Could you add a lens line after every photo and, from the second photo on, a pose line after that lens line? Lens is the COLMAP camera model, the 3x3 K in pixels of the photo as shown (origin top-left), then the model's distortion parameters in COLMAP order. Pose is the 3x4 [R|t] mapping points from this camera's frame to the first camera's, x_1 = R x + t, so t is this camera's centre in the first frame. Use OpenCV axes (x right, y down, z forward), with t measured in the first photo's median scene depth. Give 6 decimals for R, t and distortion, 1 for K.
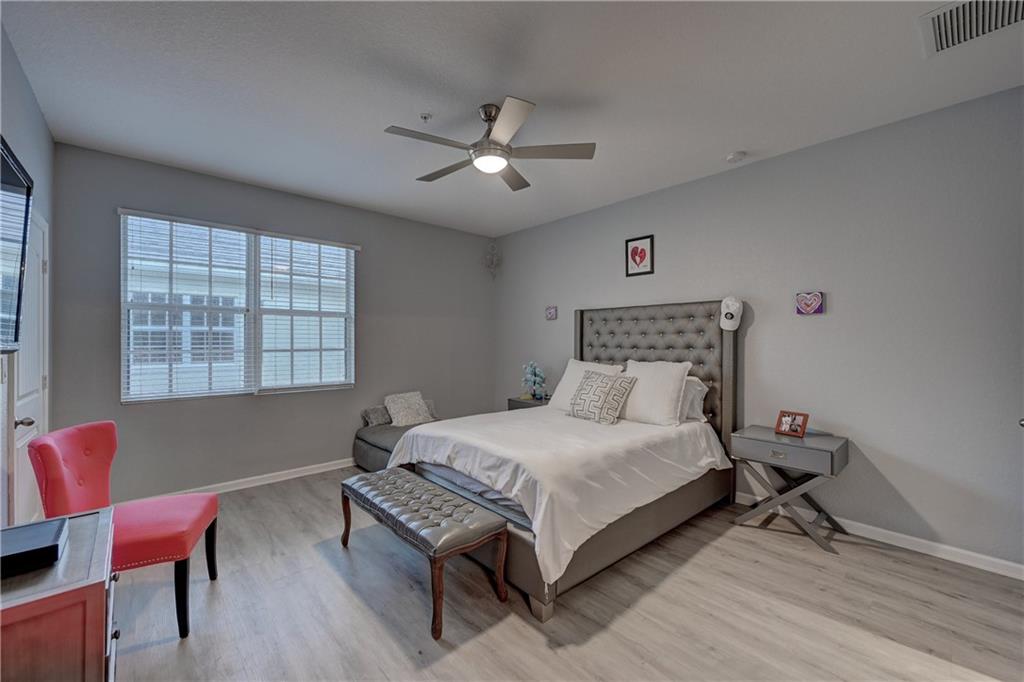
lens RADIAL K [[408.7, 0, 511.8], [0, 408.7, 344.4], [0, 0, 1]] dist [0.000601, 0.000092]
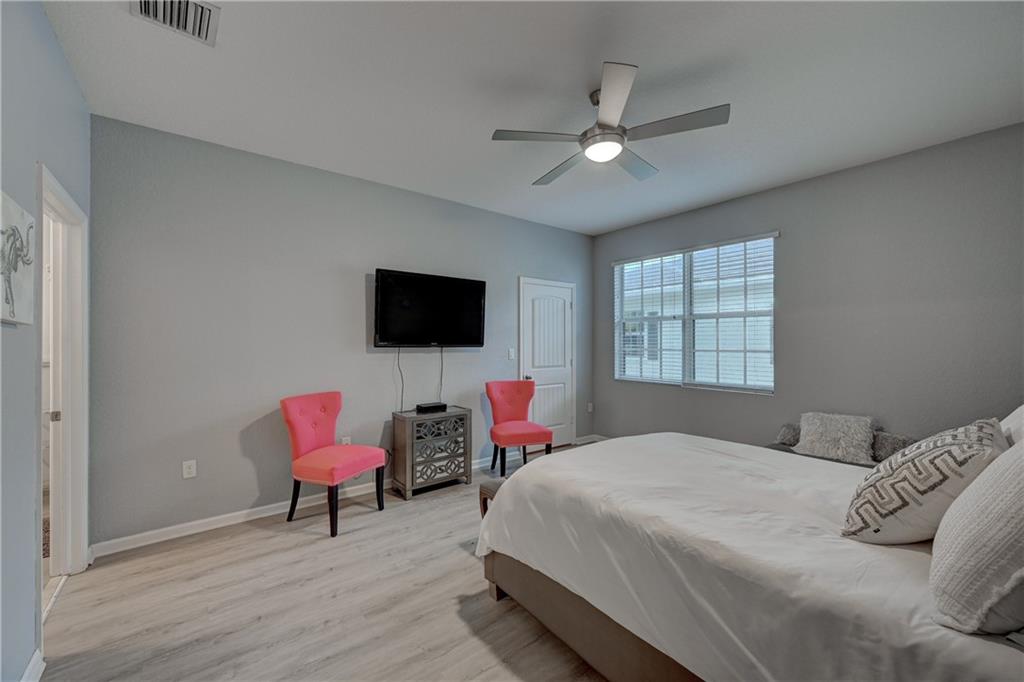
lens RADIAL K [[408.7, 0, 511.8], [0, 408.7, 344.4], [0, 0, 1]] dist [0.000601, 0.000092]
pose [[-0.075782, 0.006722, -0.997102, 0.598266], [-0.006025, 0.999956, 0.007200, -0.006915], [0.997106, 0.006553, -0.075738, 0.576771]]
